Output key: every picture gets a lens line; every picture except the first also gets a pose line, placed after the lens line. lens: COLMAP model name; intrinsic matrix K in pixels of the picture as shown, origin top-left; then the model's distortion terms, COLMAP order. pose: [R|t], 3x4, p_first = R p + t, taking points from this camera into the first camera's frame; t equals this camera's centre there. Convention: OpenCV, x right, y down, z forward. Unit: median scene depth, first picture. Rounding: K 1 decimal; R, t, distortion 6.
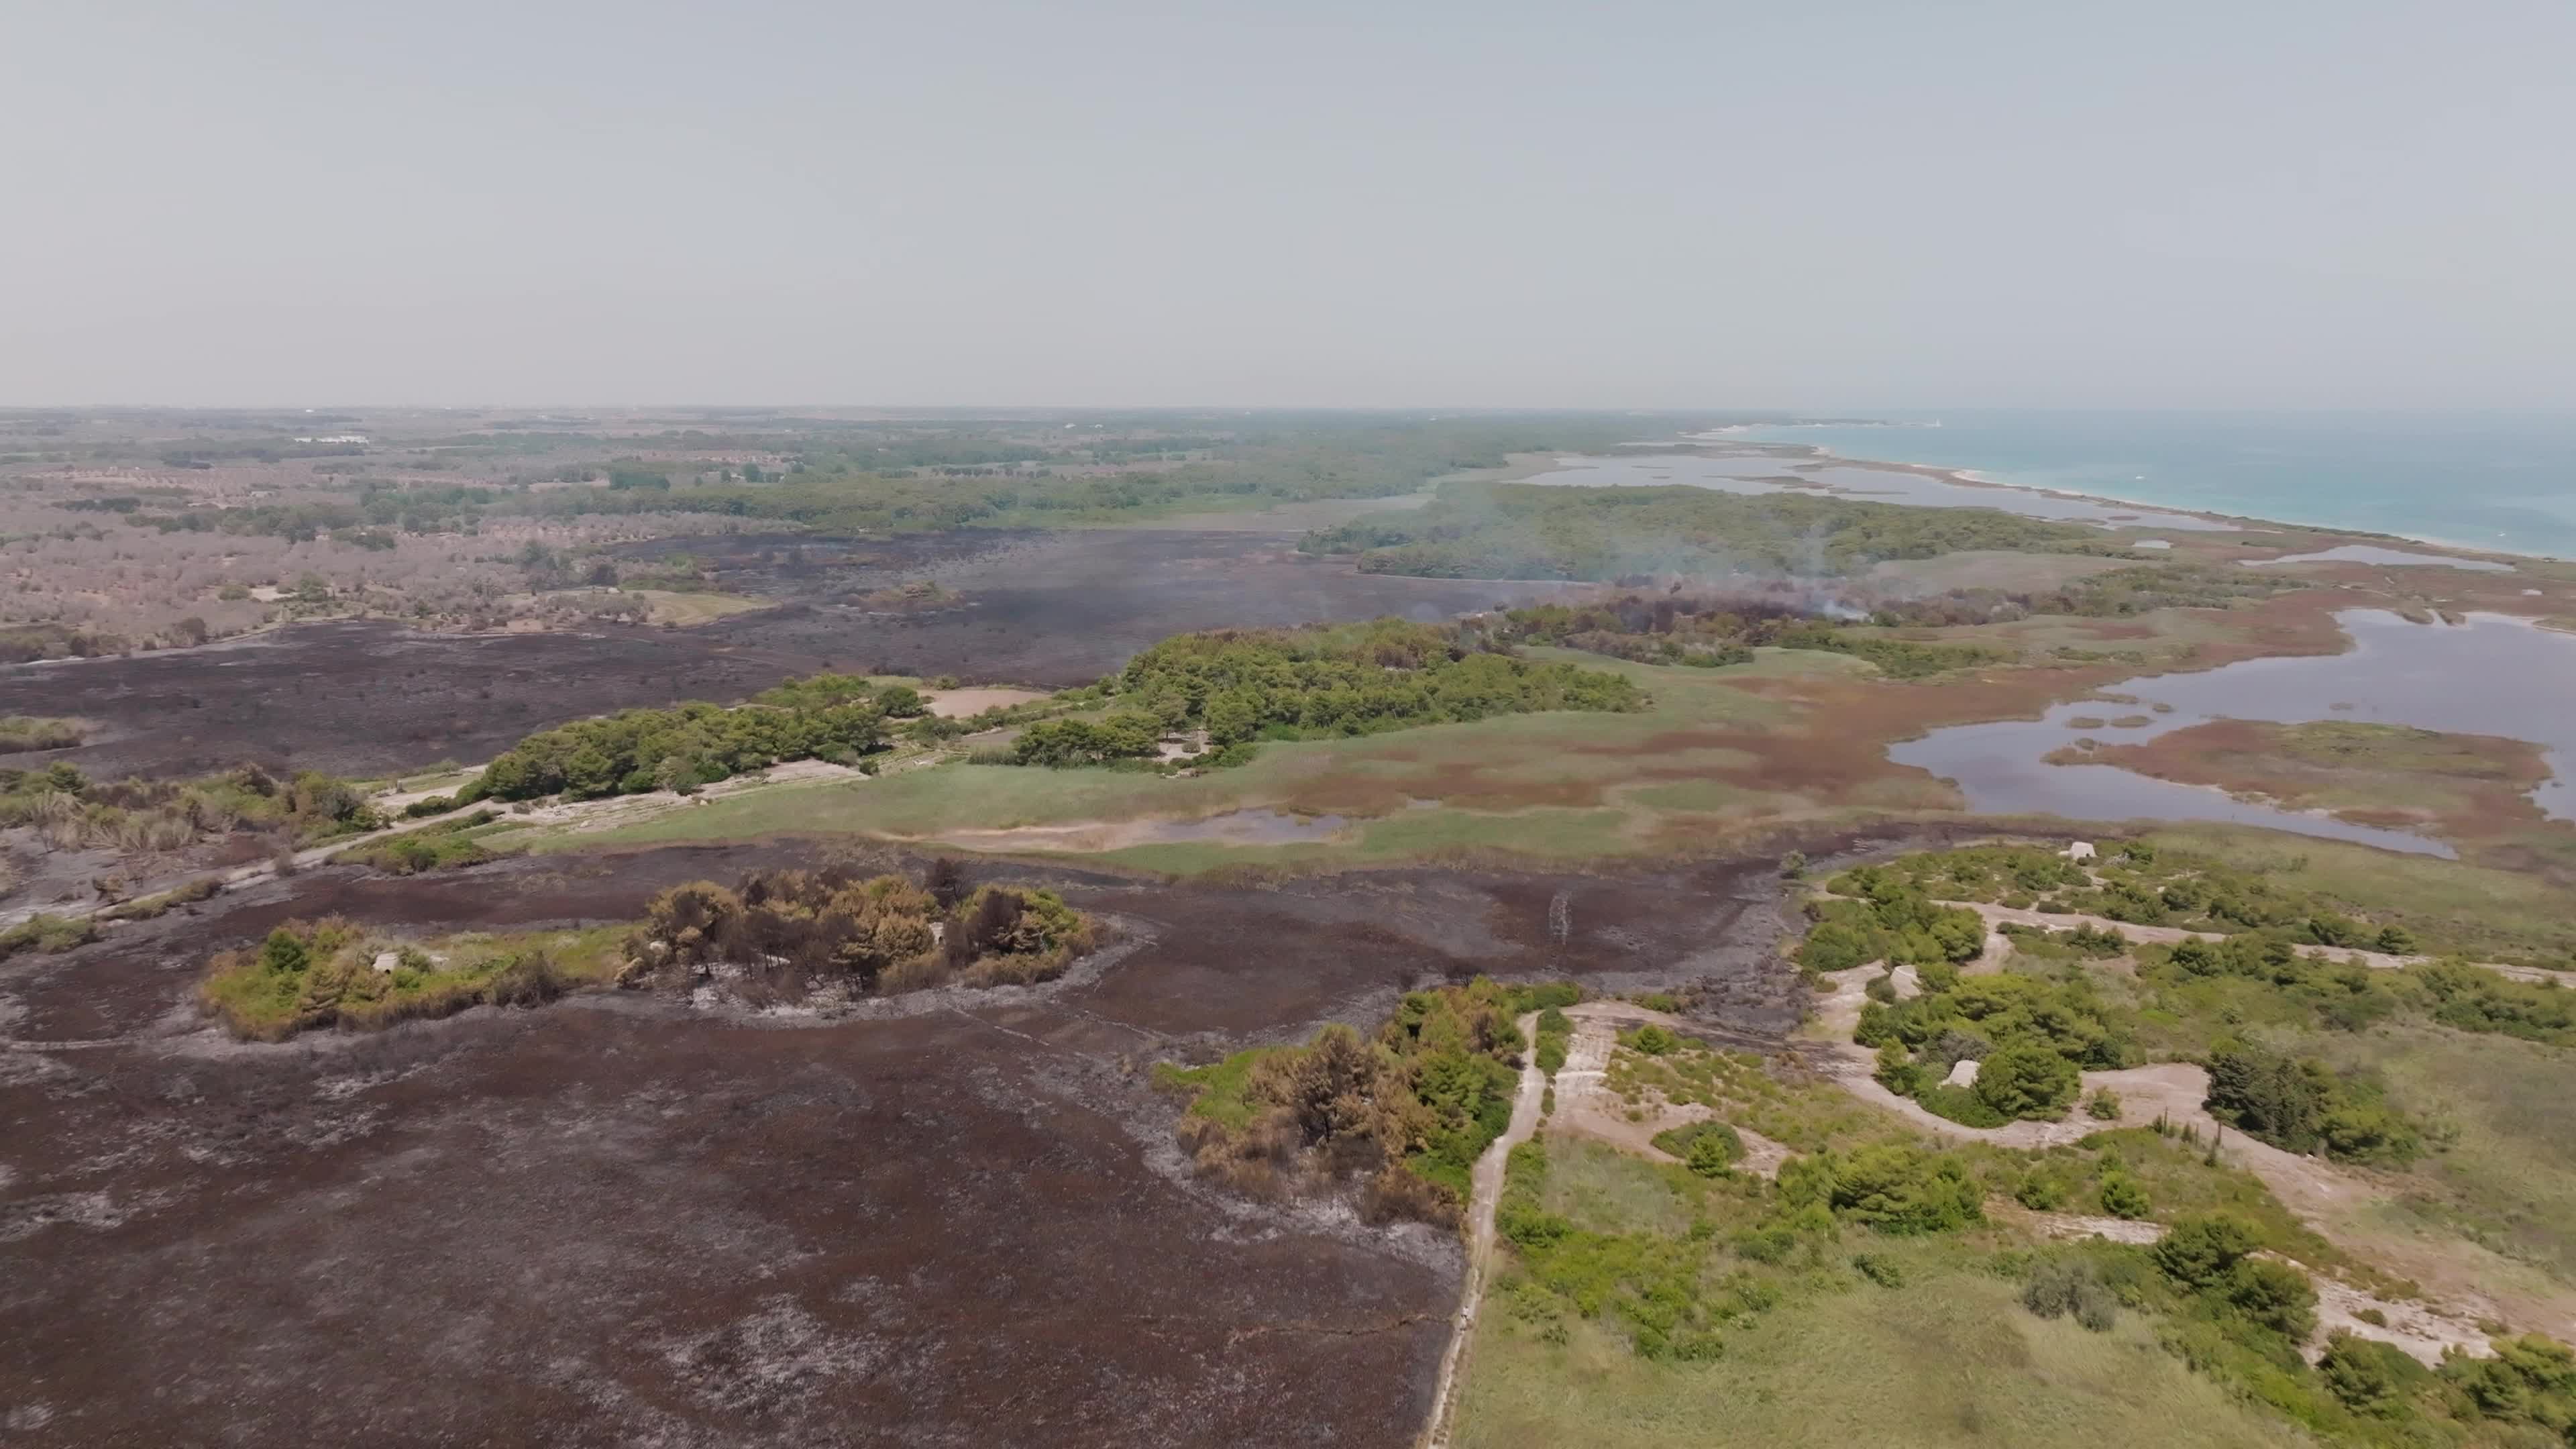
lens RADIAL K [[1808.8, 0, 1289.0], [0, 1808.8, 725.2], [0, 0, 1]] dist [0.001700, 0.010476]
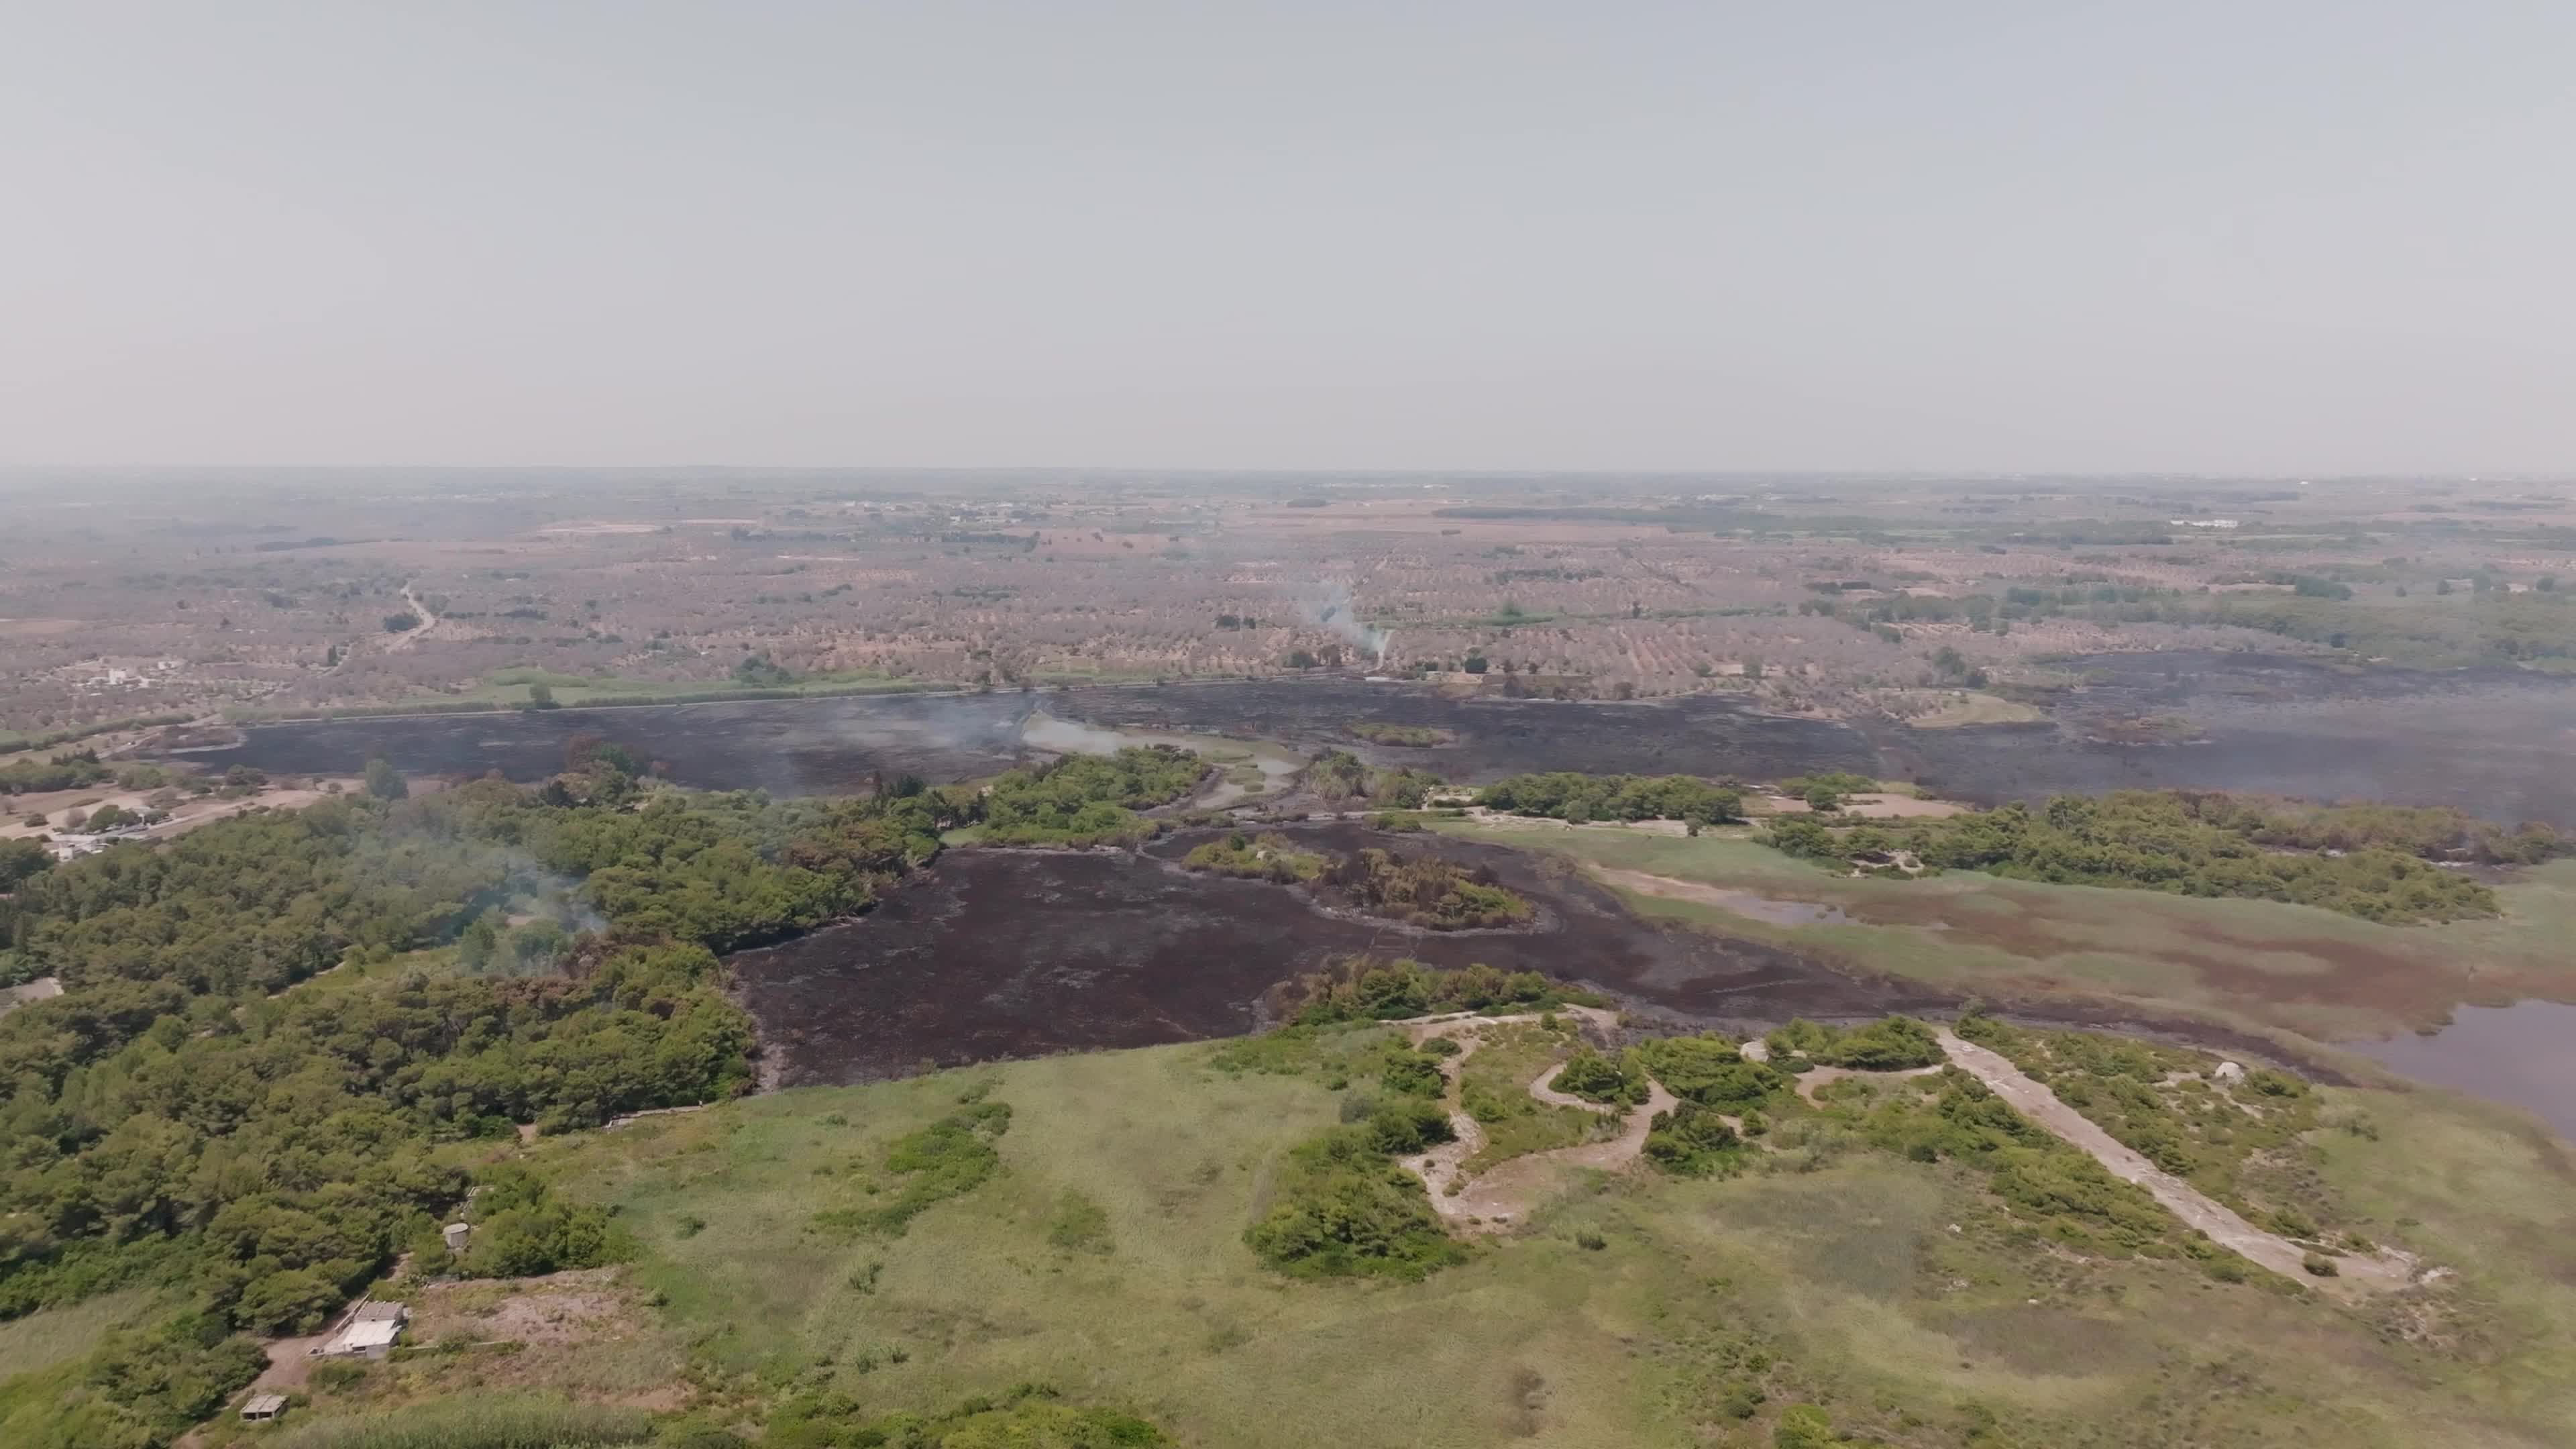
lens RADIAL K [[1808.8, 0, 1279.1], [0, 1808.8, 731.3], [0, 0, 1]] dist [0.001700, 0.010476]
pose [[0.512234, 0.127151, -0.849382, 0.701967], [-0.152824, 0.986691, 0.055543, -0.072971], [0.845140, 0.101354, 0.524848, -0.071604]]
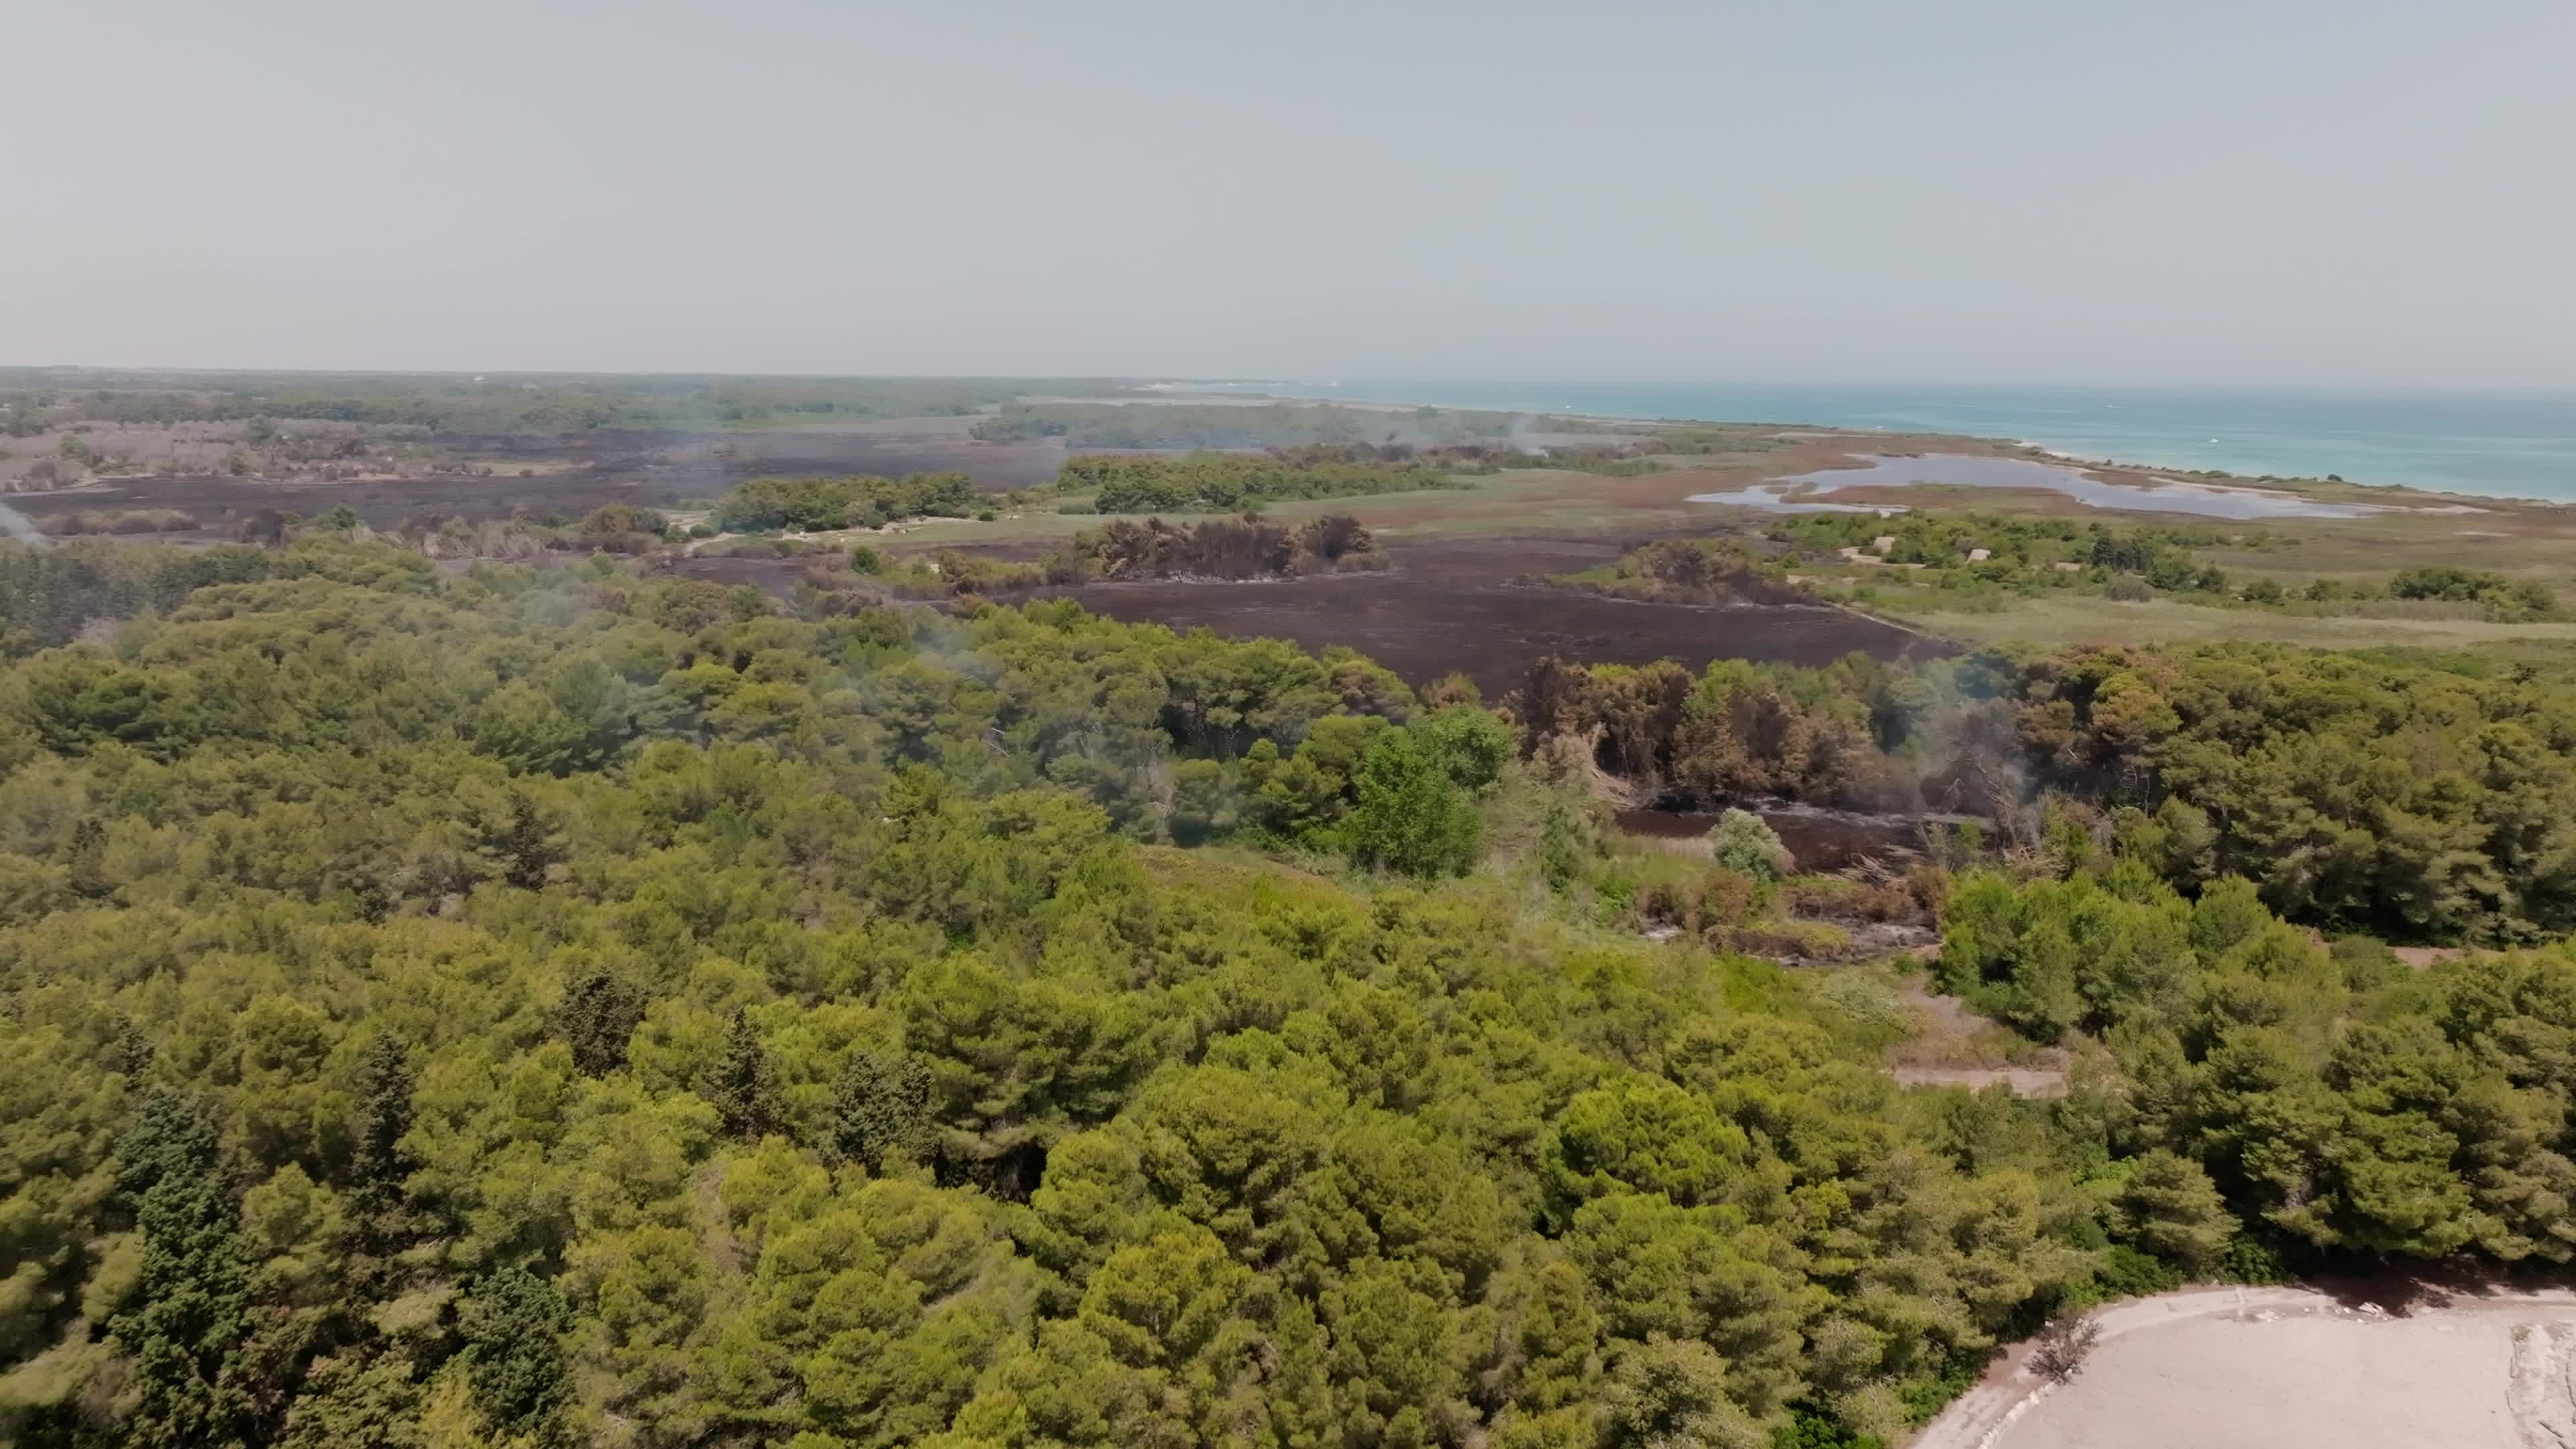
lens RADIAL K [[1808.8, 0, 1285.5], [0, 1808.8, 727.2], [0, 0, 1]] dist [0.001700, 0.010476]
pose [[0.944307, -0.059127, 0.323710, -0.367564], [0.053852, 0.998230, 0.025236, 0.120626], [-0.324629, -0.006398, 0.945820, -0.198057]]
